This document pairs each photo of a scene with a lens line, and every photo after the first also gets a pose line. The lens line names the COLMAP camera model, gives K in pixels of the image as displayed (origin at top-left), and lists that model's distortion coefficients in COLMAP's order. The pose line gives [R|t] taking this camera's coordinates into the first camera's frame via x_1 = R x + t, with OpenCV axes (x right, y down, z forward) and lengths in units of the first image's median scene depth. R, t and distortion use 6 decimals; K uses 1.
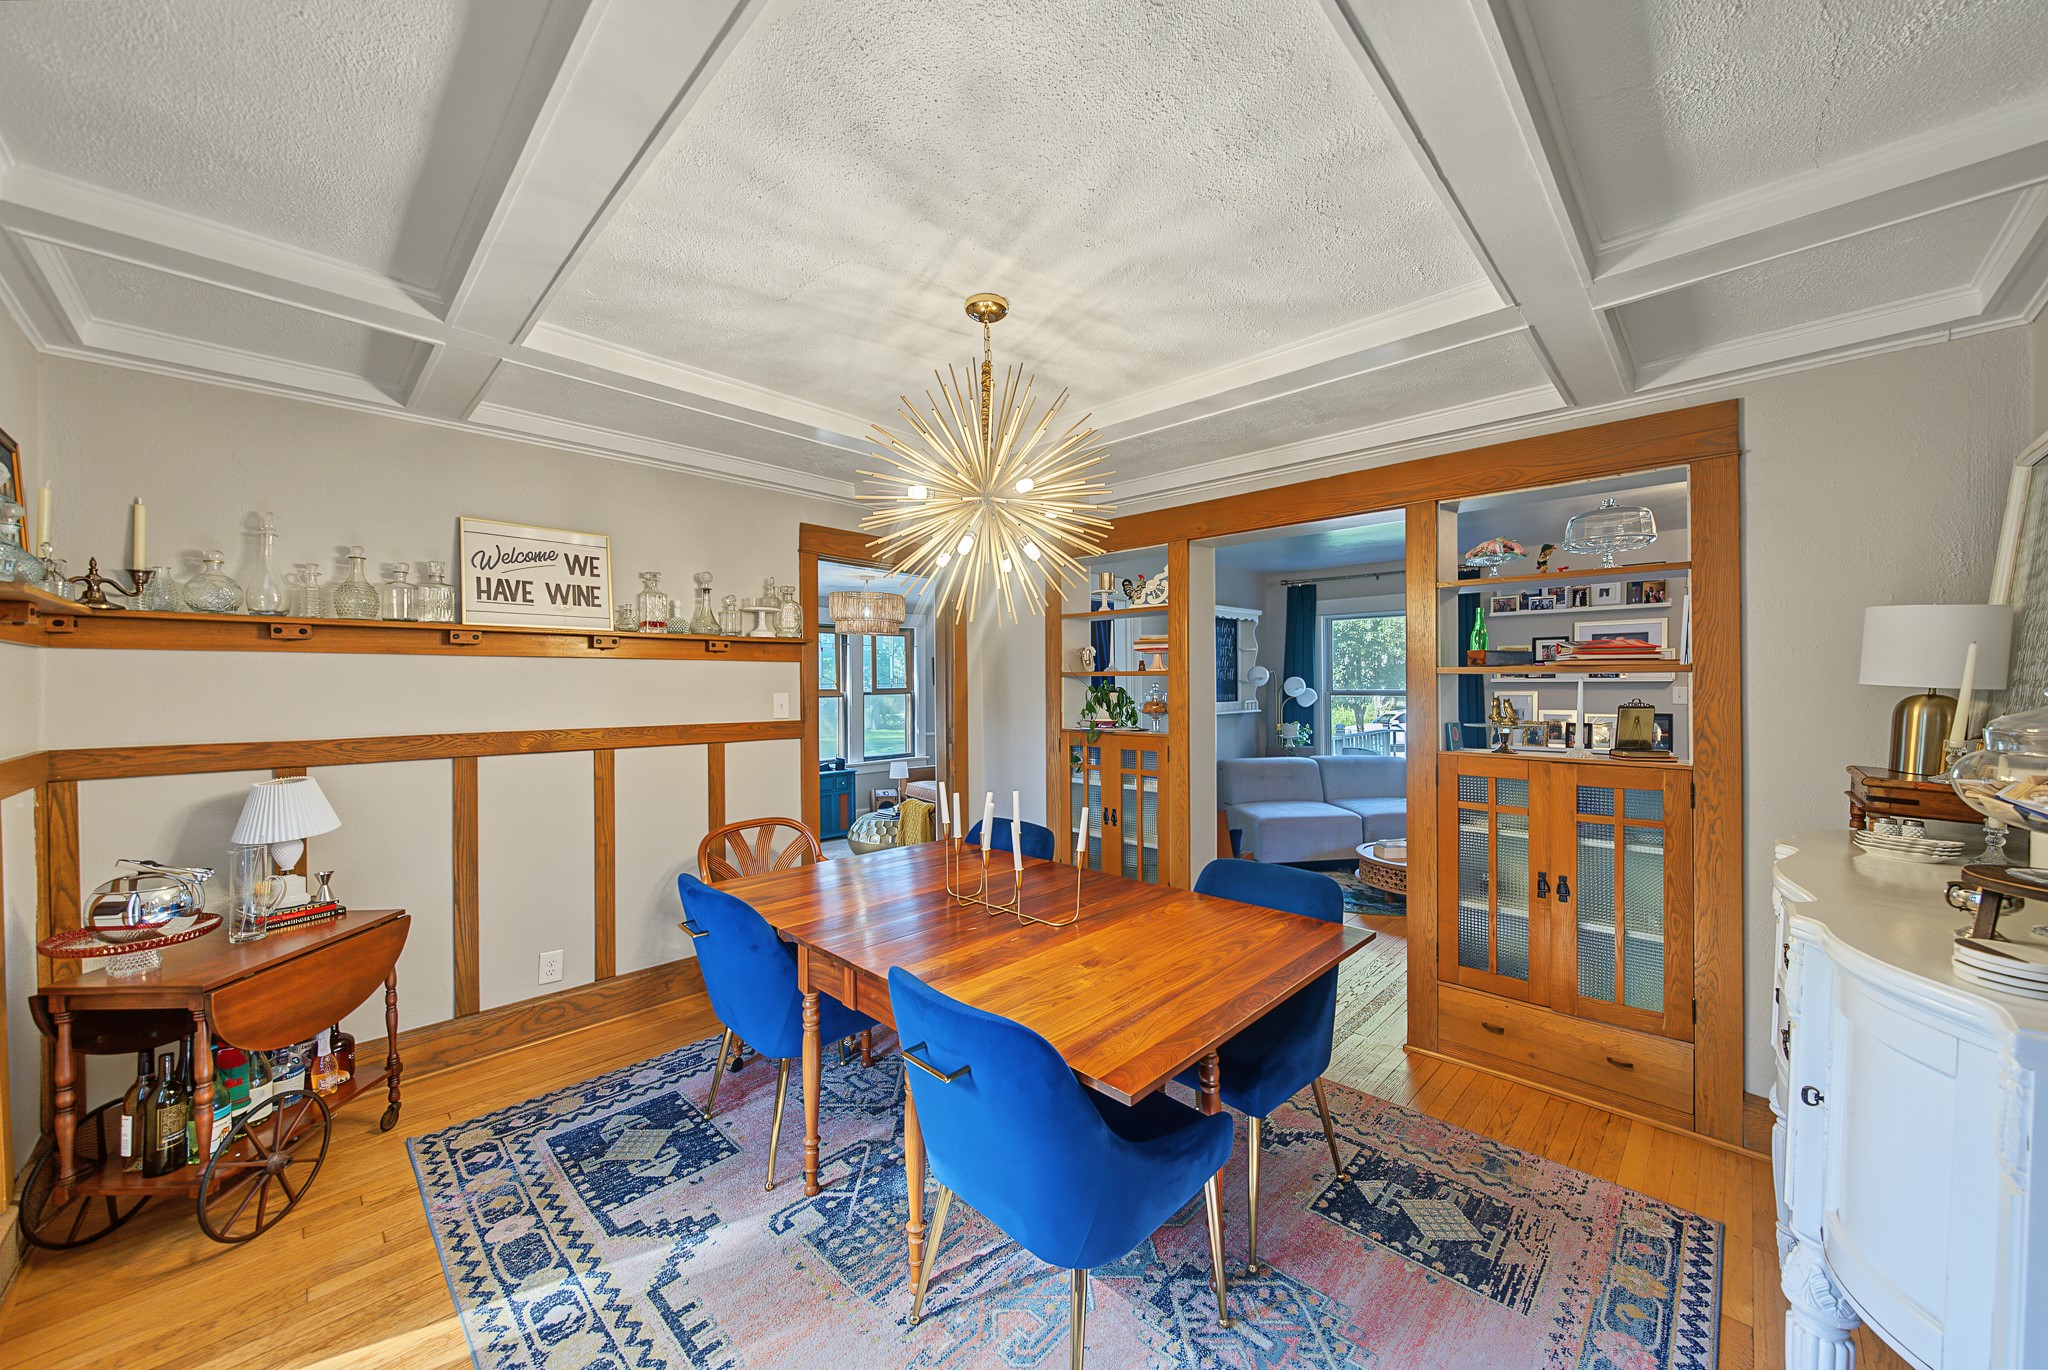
lens RADIAL K [[743.4, 0, 1024.0], [0, 743.4, 685.0], [0, 0, 1]] dist [-0.000320, 0.000004]
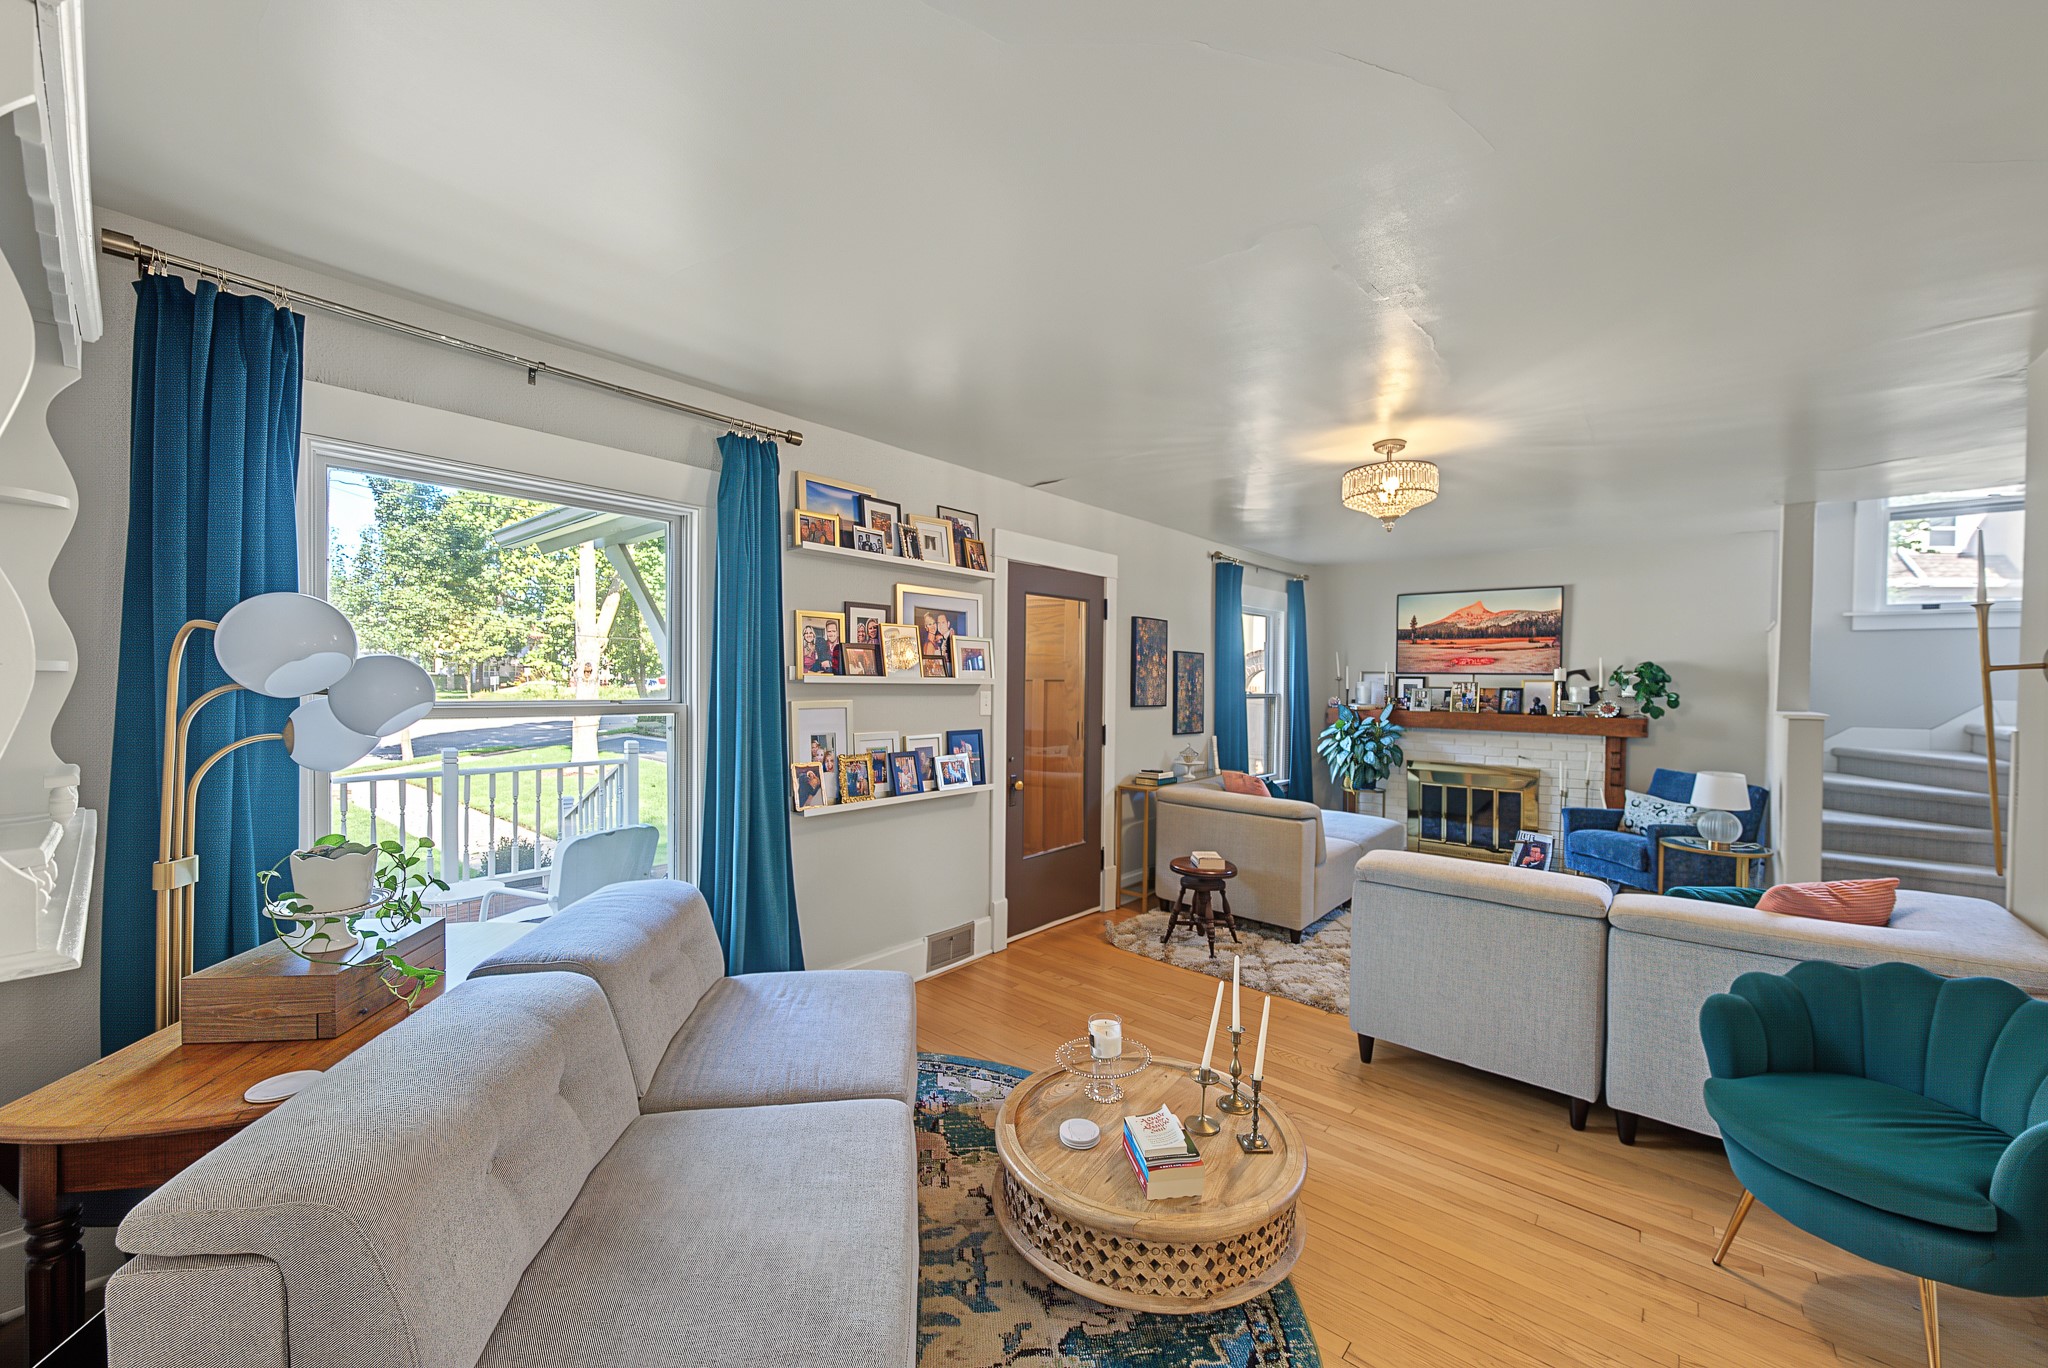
lens RADIAL K [[743.4, 0, 1024.0], [0, 743.4, 684.0], [0, 0, 1]] dist [-0.000320, 0.000004]
pose [[-0.037767, -0.005991, 0.999269, 0.136897], [-0.011775, 0.999915, 0.005550, -0.007339], [-0.999217, -0.011556, -0.037834, 0.914025]]
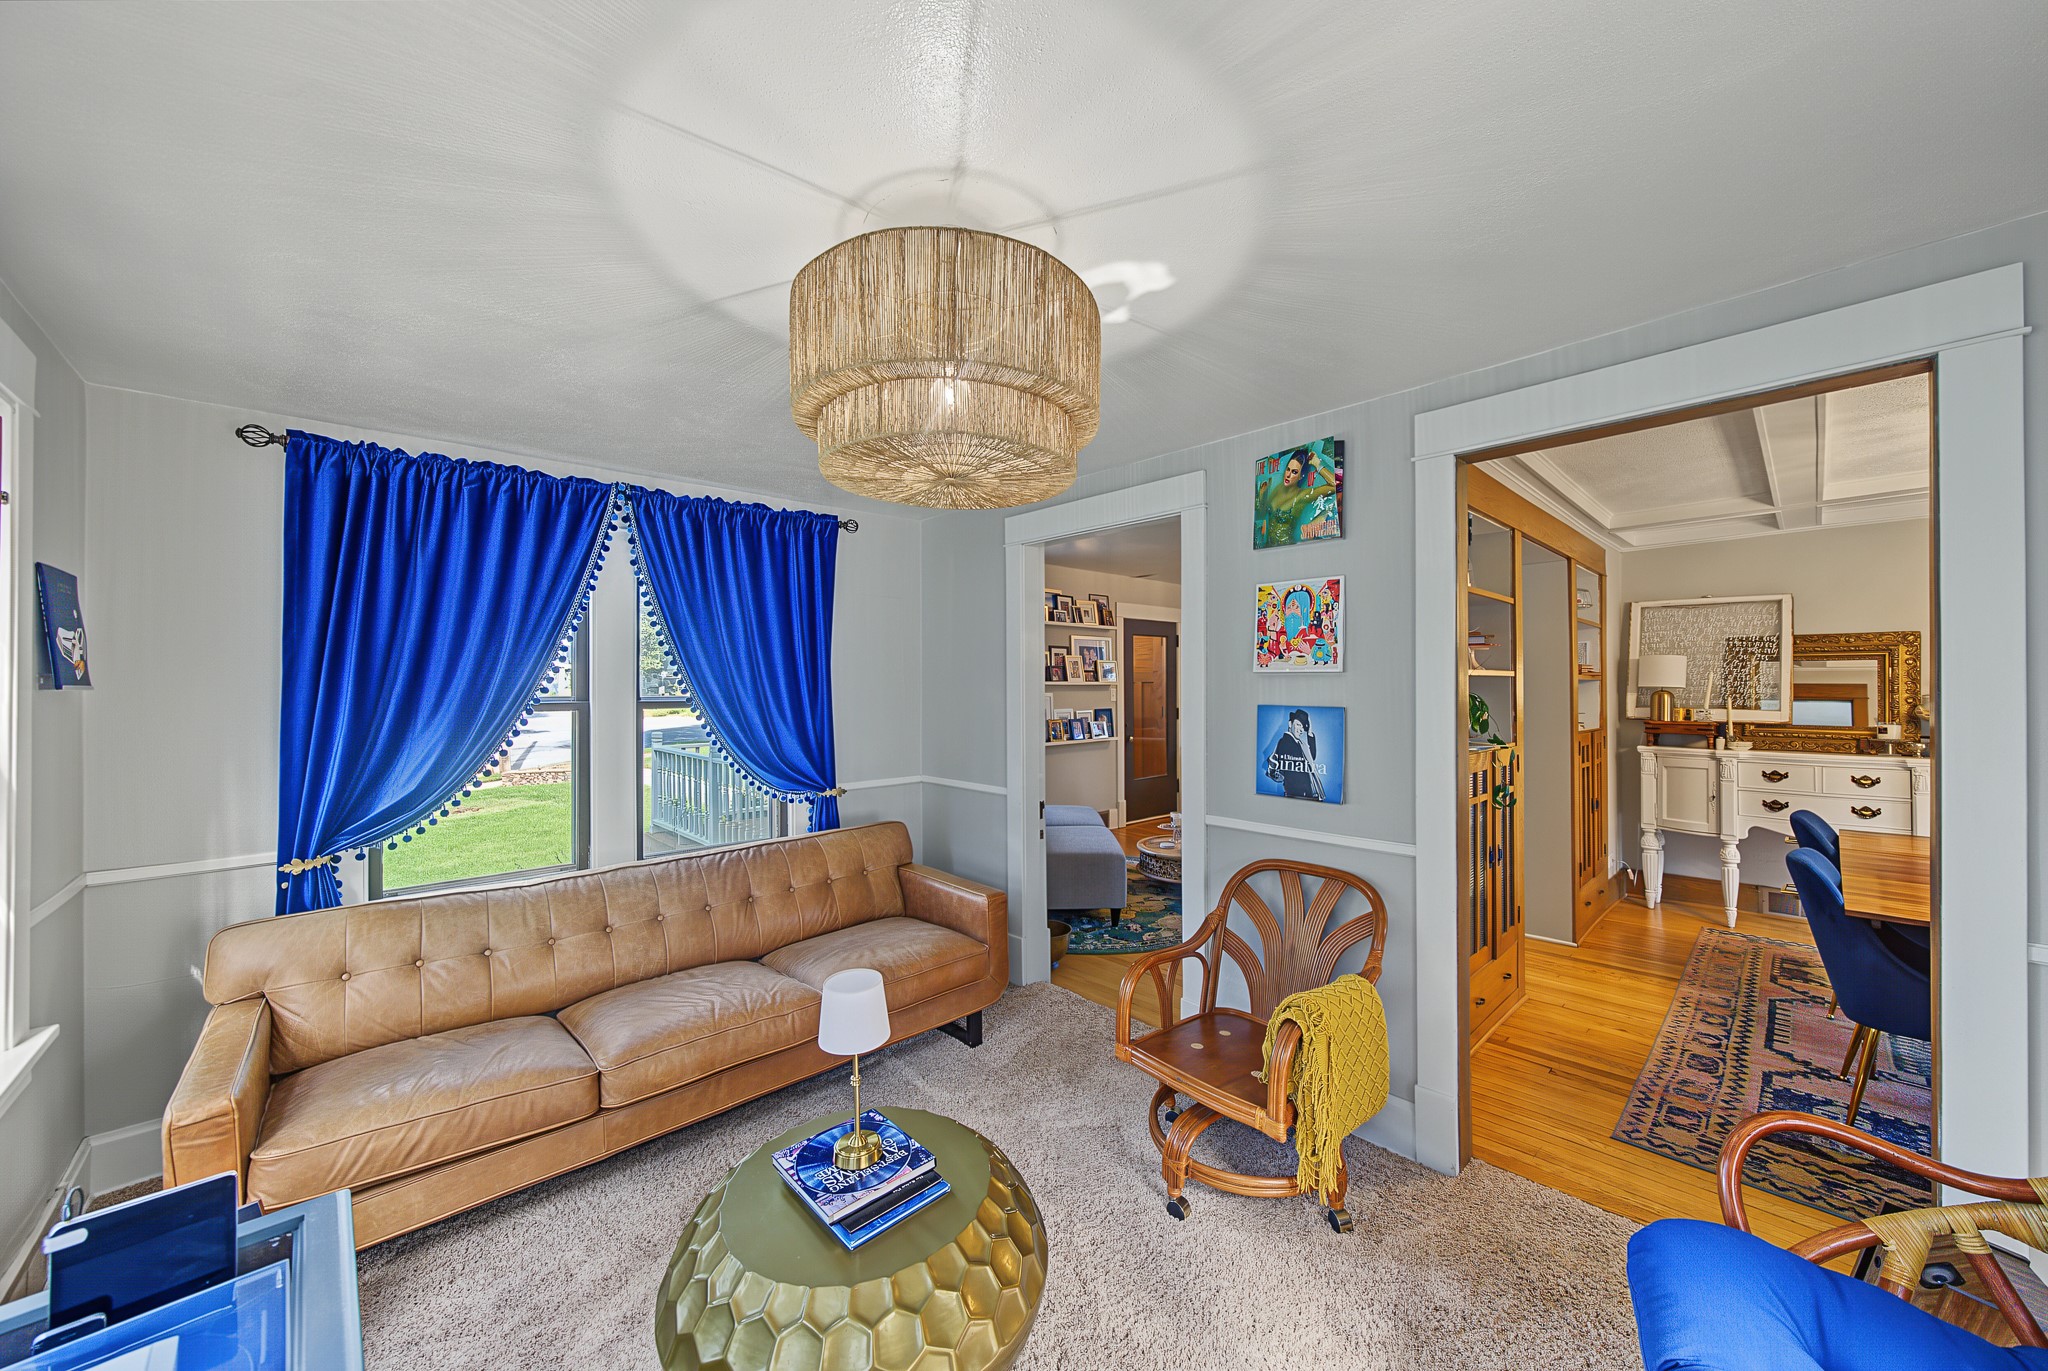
lens RADIAL K [[743.4, 0, 1024.0], [0, 743.4, 685.5], [0, 0, 1]] dist [-0.000320, 0.000004]
pose [[0.063937, -0.000881, 0.997954, -0.466958], [0.003756, 0.999993, 0.000642, -0.003317], [-0.997947, 0.003707, 0.063940, 0.993919]]
